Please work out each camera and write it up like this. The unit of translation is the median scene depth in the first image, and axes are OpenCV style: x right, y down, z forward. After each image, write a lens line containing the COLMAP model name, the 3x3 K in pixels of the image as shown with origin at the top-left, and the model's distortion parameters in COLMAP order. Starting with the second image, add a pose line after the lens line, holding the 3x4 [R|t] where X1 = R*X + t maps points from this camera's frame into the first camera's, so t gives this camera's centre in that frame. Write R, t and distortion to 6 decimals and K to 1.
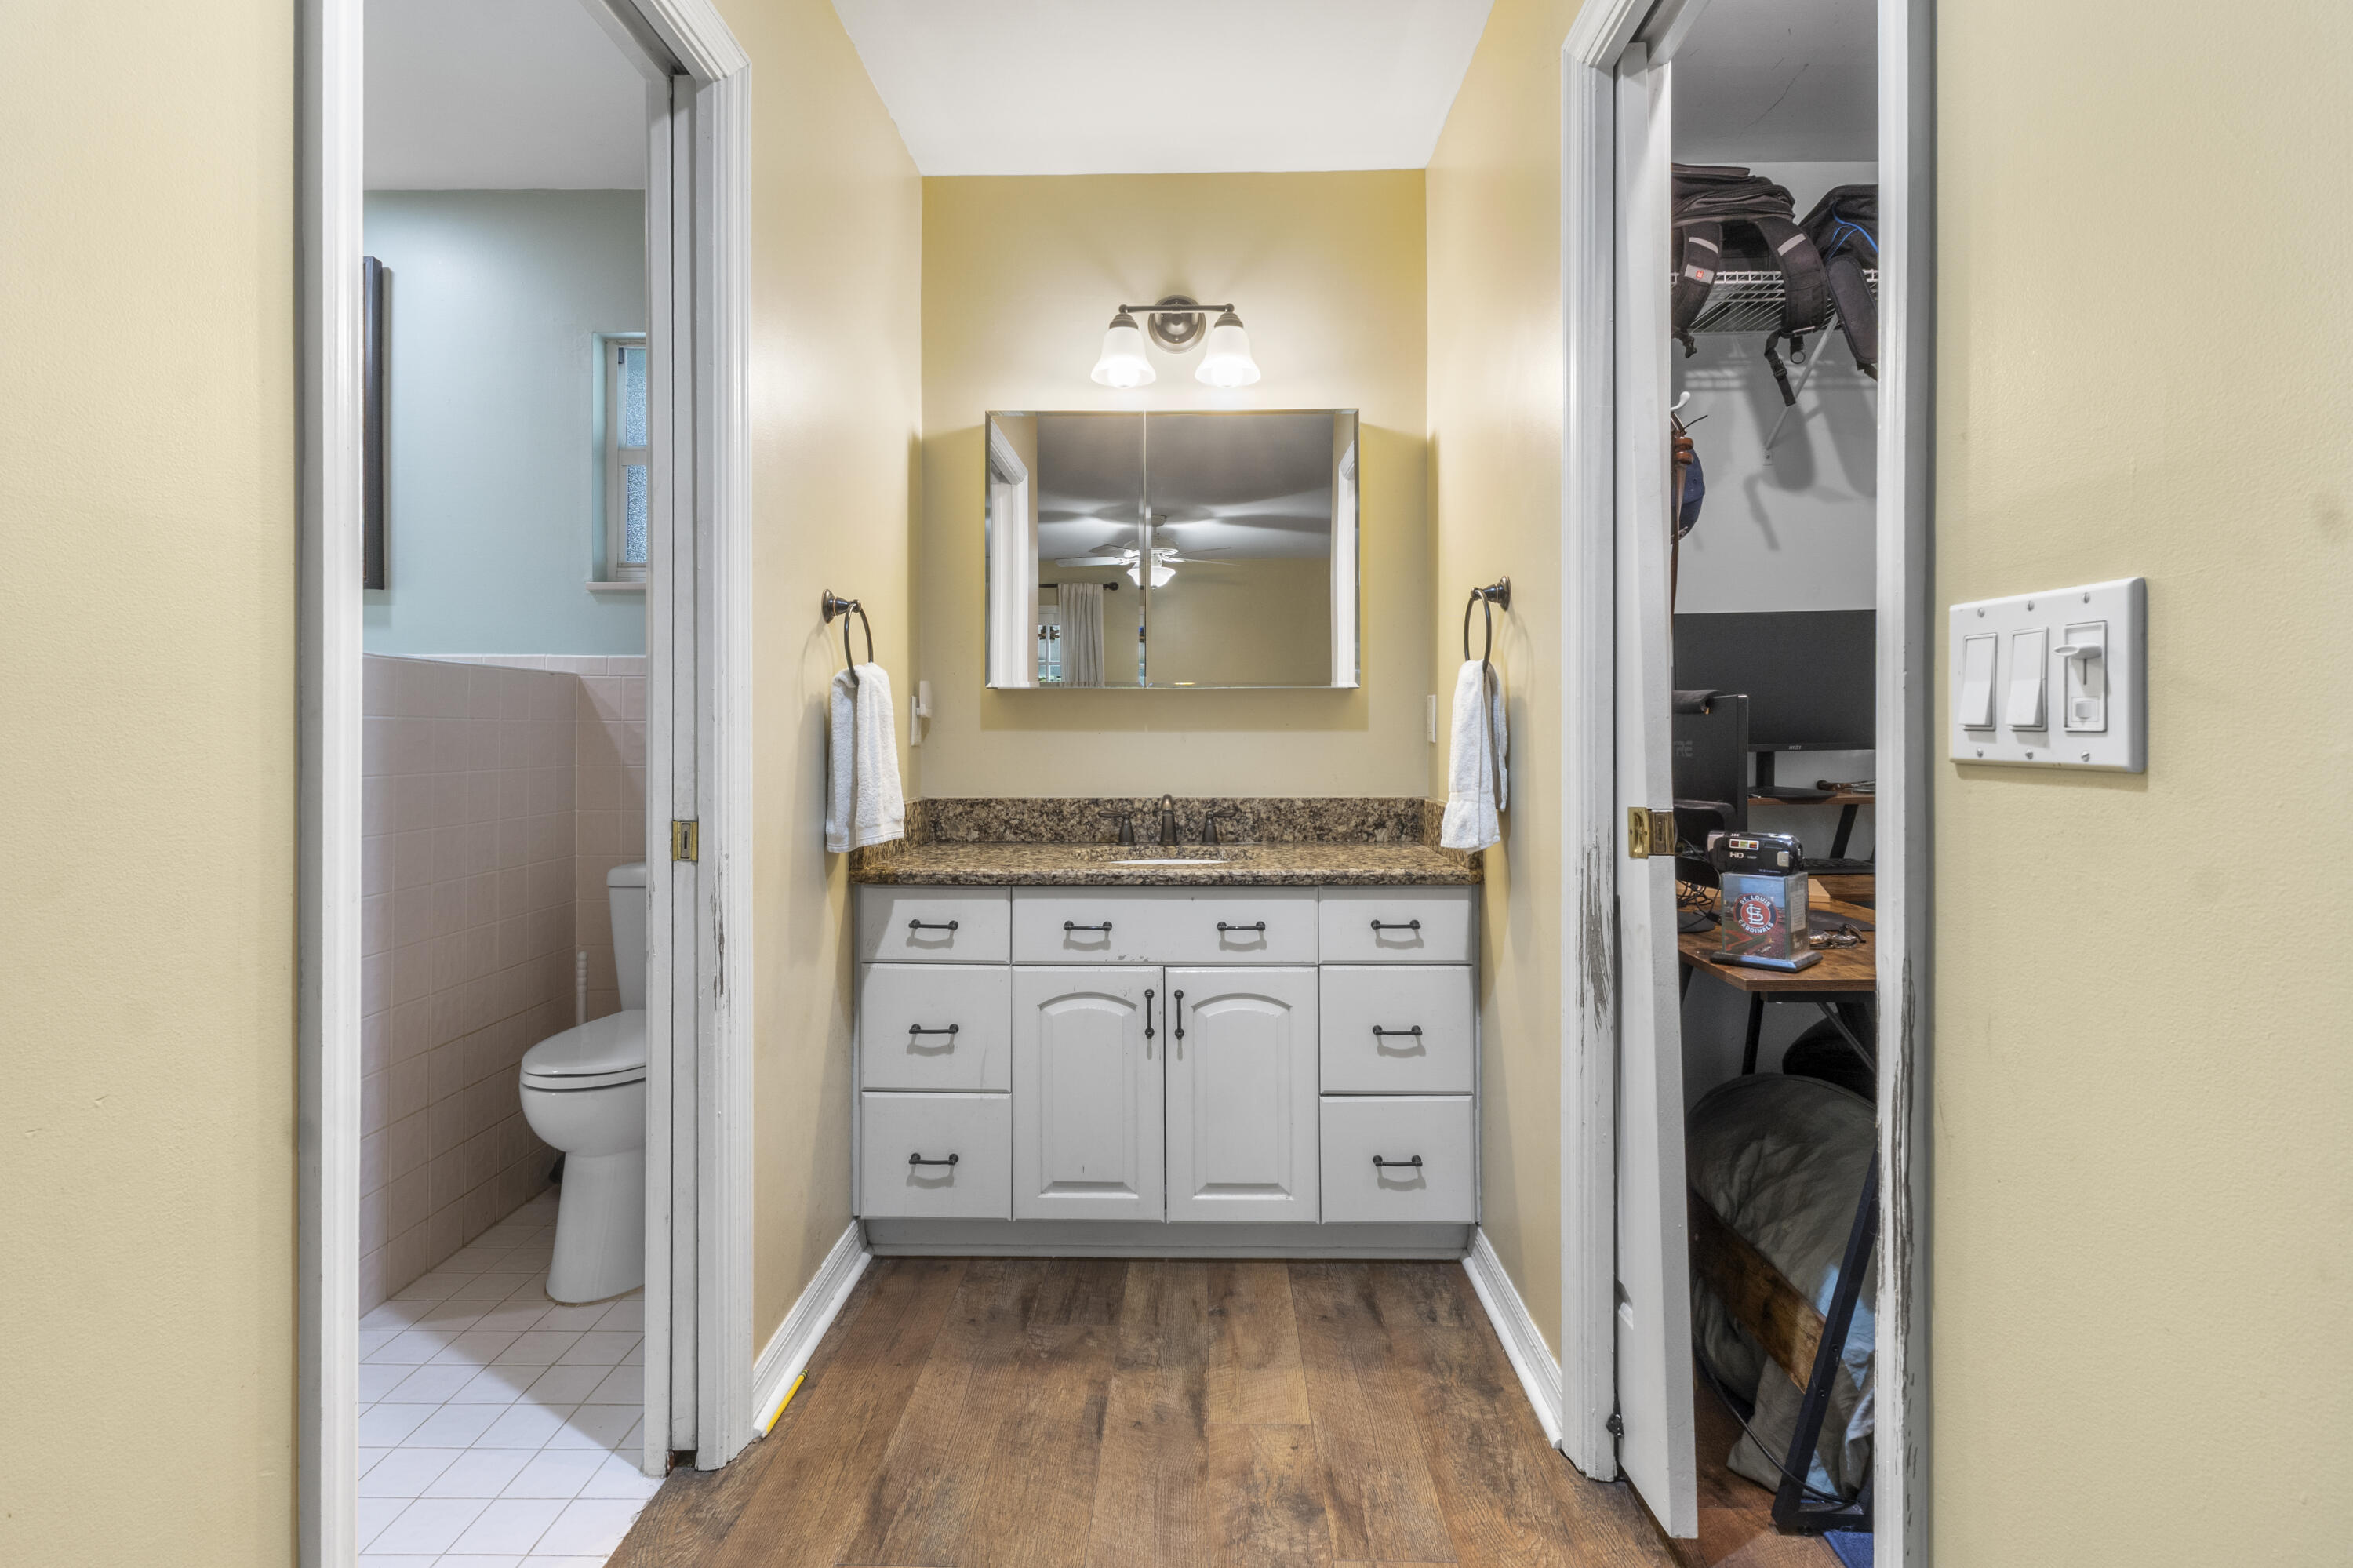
lens RADIAL K [[1127.1, 0, 1174.8], [0, 1127.1, 738.0], [0, 0, 1]] dist [0.000744, 0.000261]
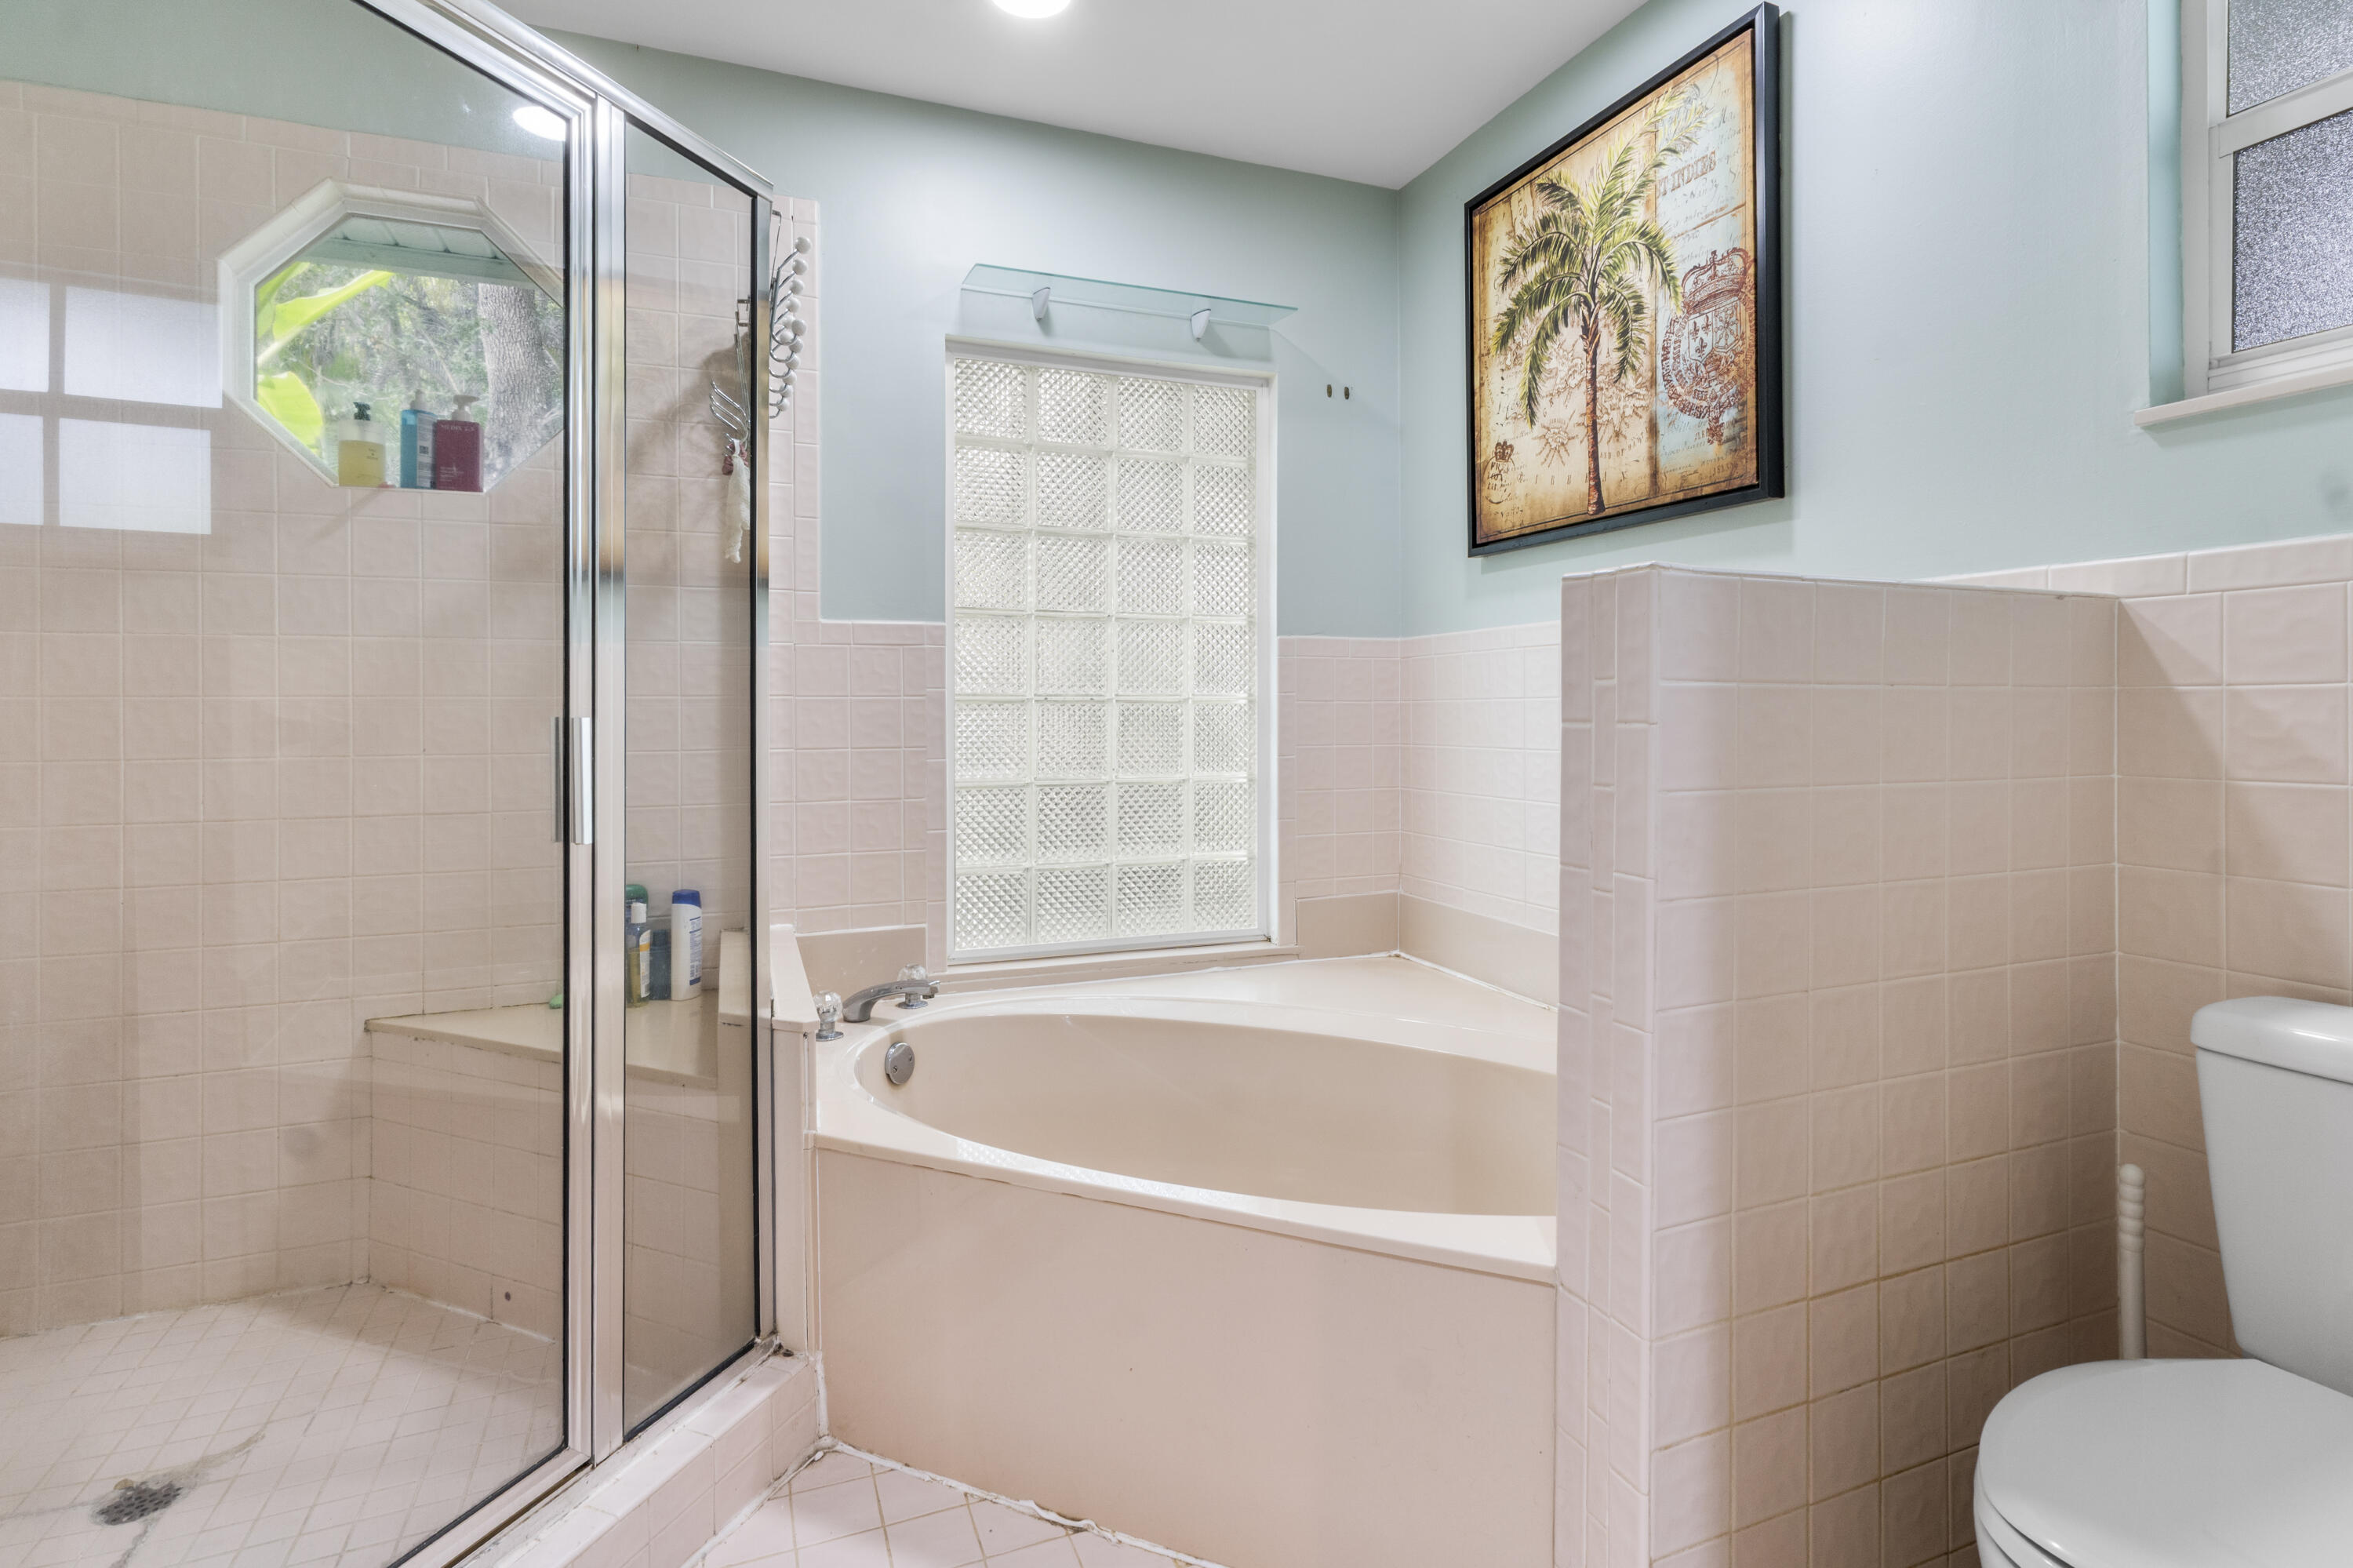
lens RADIAL K [[1127.1, 0, 1198.6], [0, 1127.1, 712.4], [0, 0, 1]] dist [0.000744, 0.000261]
pose [[0.387441, -0.007660, -0.921863, -0.228301], [-0.000293, 0.999964, -0.008432, 0.000446], [0.921895, 0.003537, 0.387424, 0.433515]]
